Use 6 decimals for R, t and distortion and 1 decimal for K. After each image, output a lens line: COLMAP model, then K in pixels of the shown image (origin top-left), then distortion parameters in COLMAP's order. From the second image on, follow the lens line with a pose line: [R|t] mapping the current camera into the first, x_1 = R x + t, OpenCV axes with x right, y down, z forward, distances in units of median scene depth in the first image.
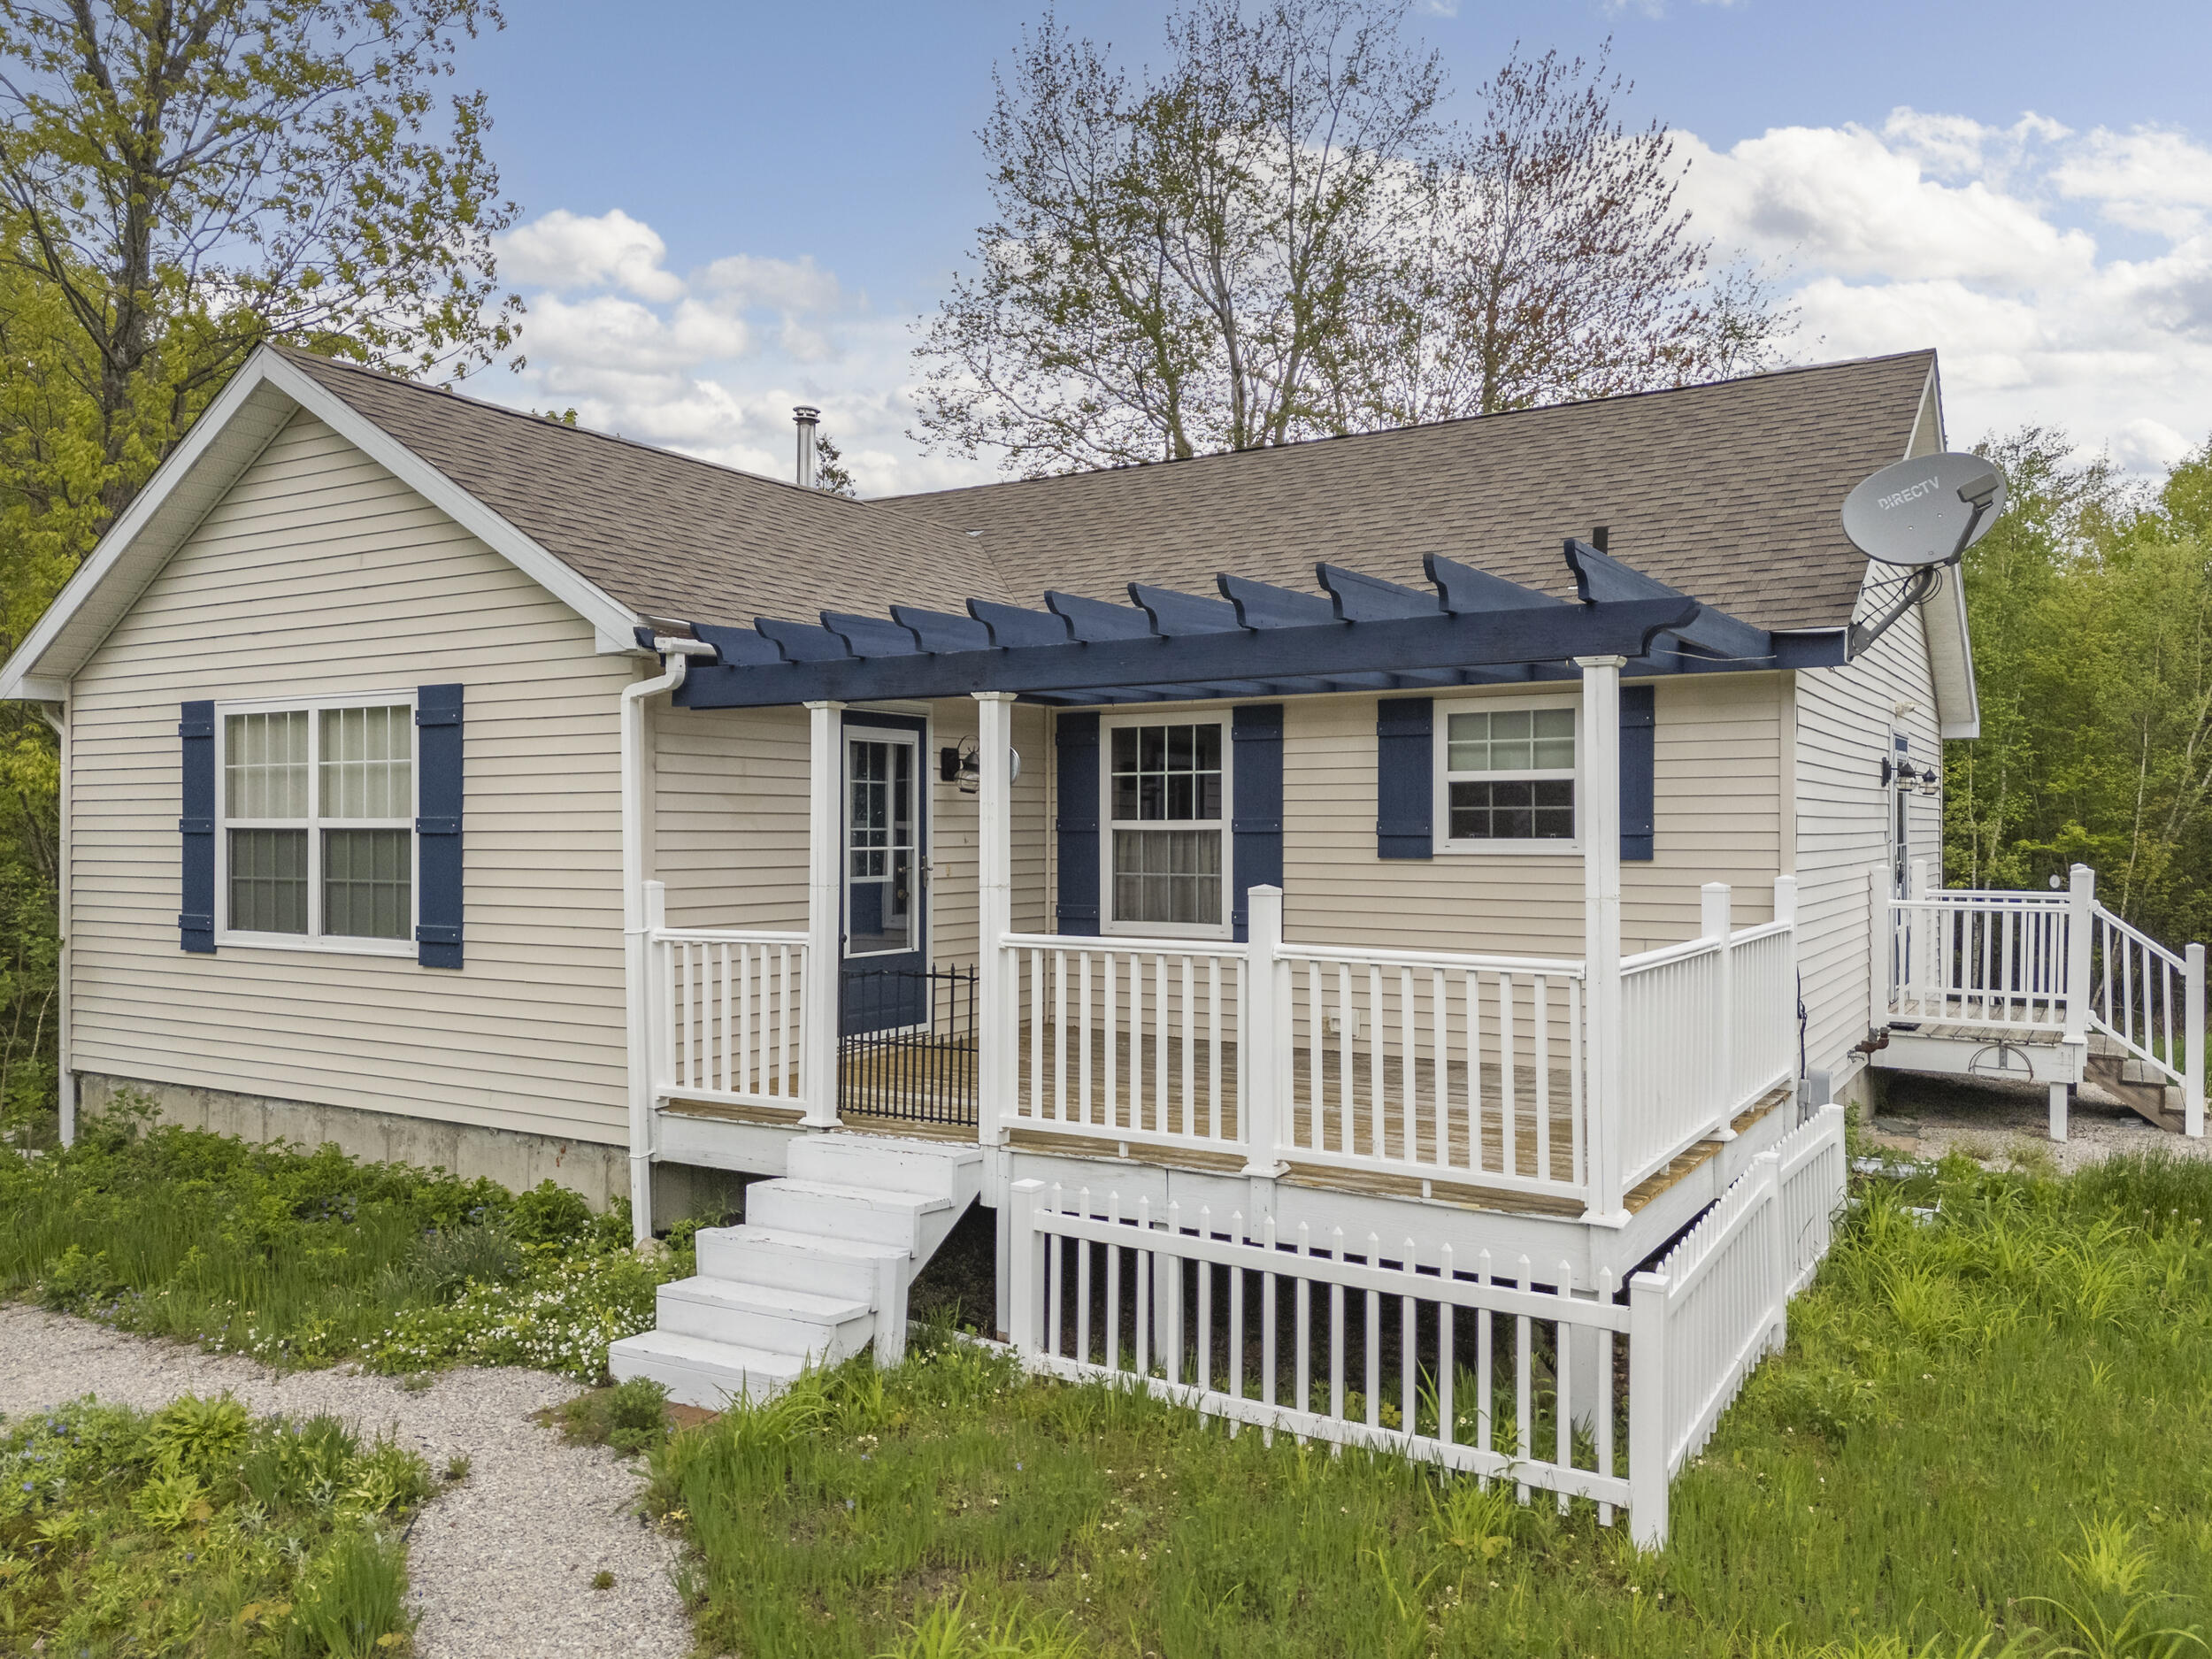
lens RADIAL K [[1654.6, 0, 1106.0], [0, 1654.6, 829.5], [0, 0, 1]] dist [0.014902, -0.000499]
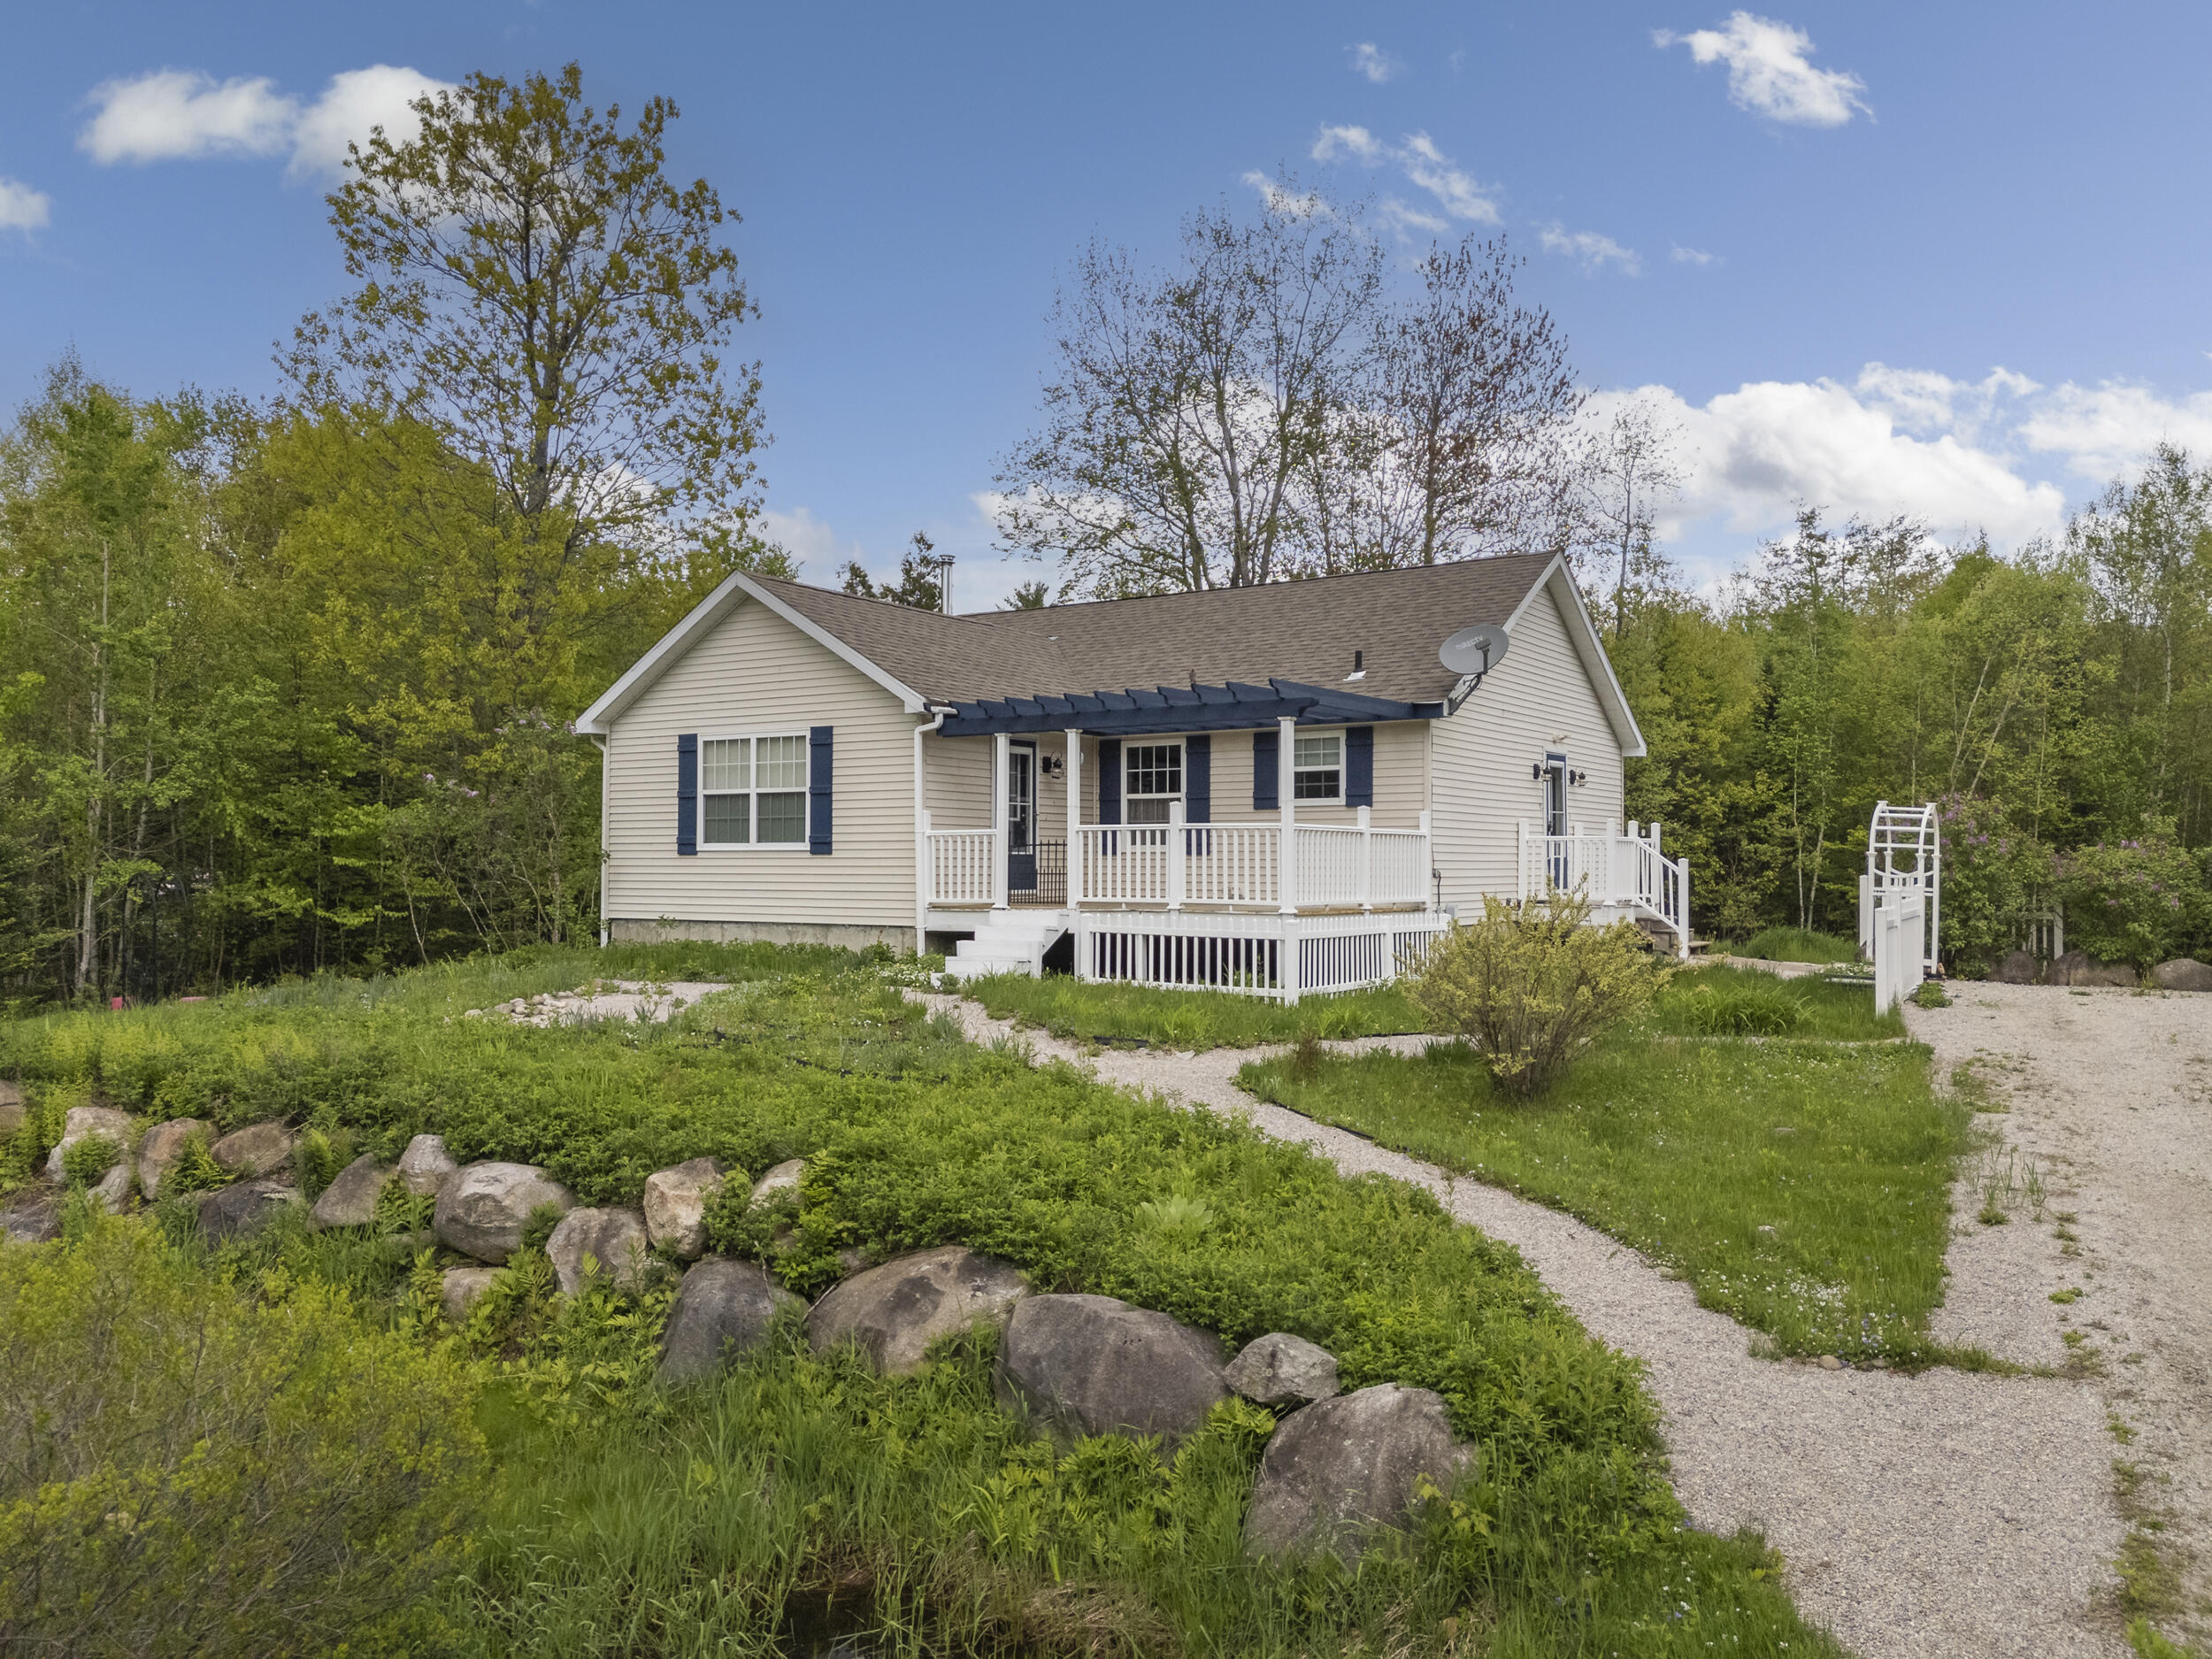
lens RADIAL K [[1654.6, 0, 1106.0], [0, 1654.6, 829.5], [0, 0, 1]] dist [0.014902, -0.000499]
pose [[0.999624, 0.000814, -0.027419, 0.037613], [-0.001434, 0.999743, -0.022609, 0.093732], [0.027393, 0.022640, 0.999368, -1.124255]]
